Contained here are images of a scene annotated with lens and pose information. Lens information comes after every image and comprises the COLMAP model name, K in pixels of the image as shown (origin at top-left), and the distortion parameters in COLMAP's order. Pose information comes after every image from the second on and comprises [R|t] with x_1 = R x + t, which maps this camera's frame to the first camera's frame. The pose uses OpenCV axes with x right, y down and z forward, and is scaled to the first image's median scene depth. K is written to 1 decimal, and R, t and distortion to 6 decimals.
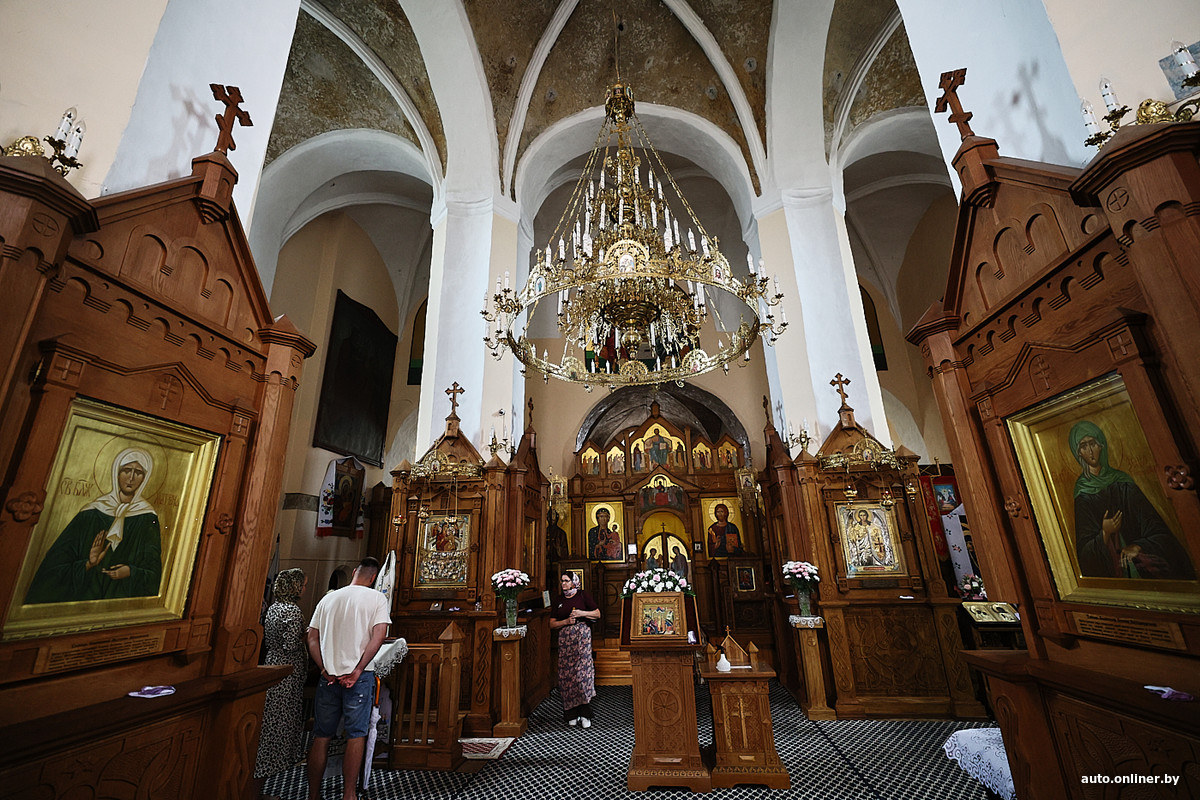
lens RADIAL K [[499.0, 0, 601.5], [0, 499.0, 402.8], [0, 0, 1]] dist [0.000431, -0.000020]
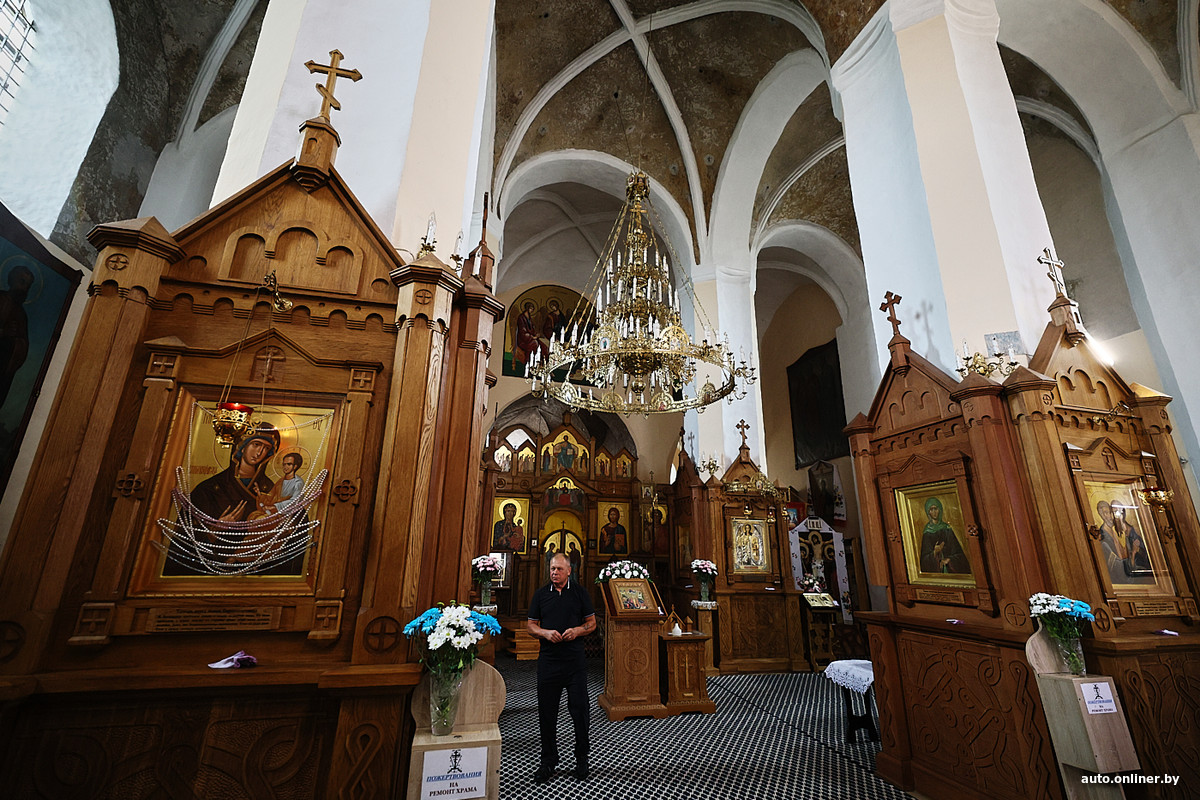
lens RADIAL K [[517.2, 0, 600.0], [0, 517.2, 400.0], [0, 0, 1]] dist [0.000900, 0.000171]
pose [[0.937422, 0.140956, 0.318387, -0.358514], [-0.145490, 0.989313, -0.009625, -0.047446], [-0.316341, -0.037299, 0.947912, -0.194575]]
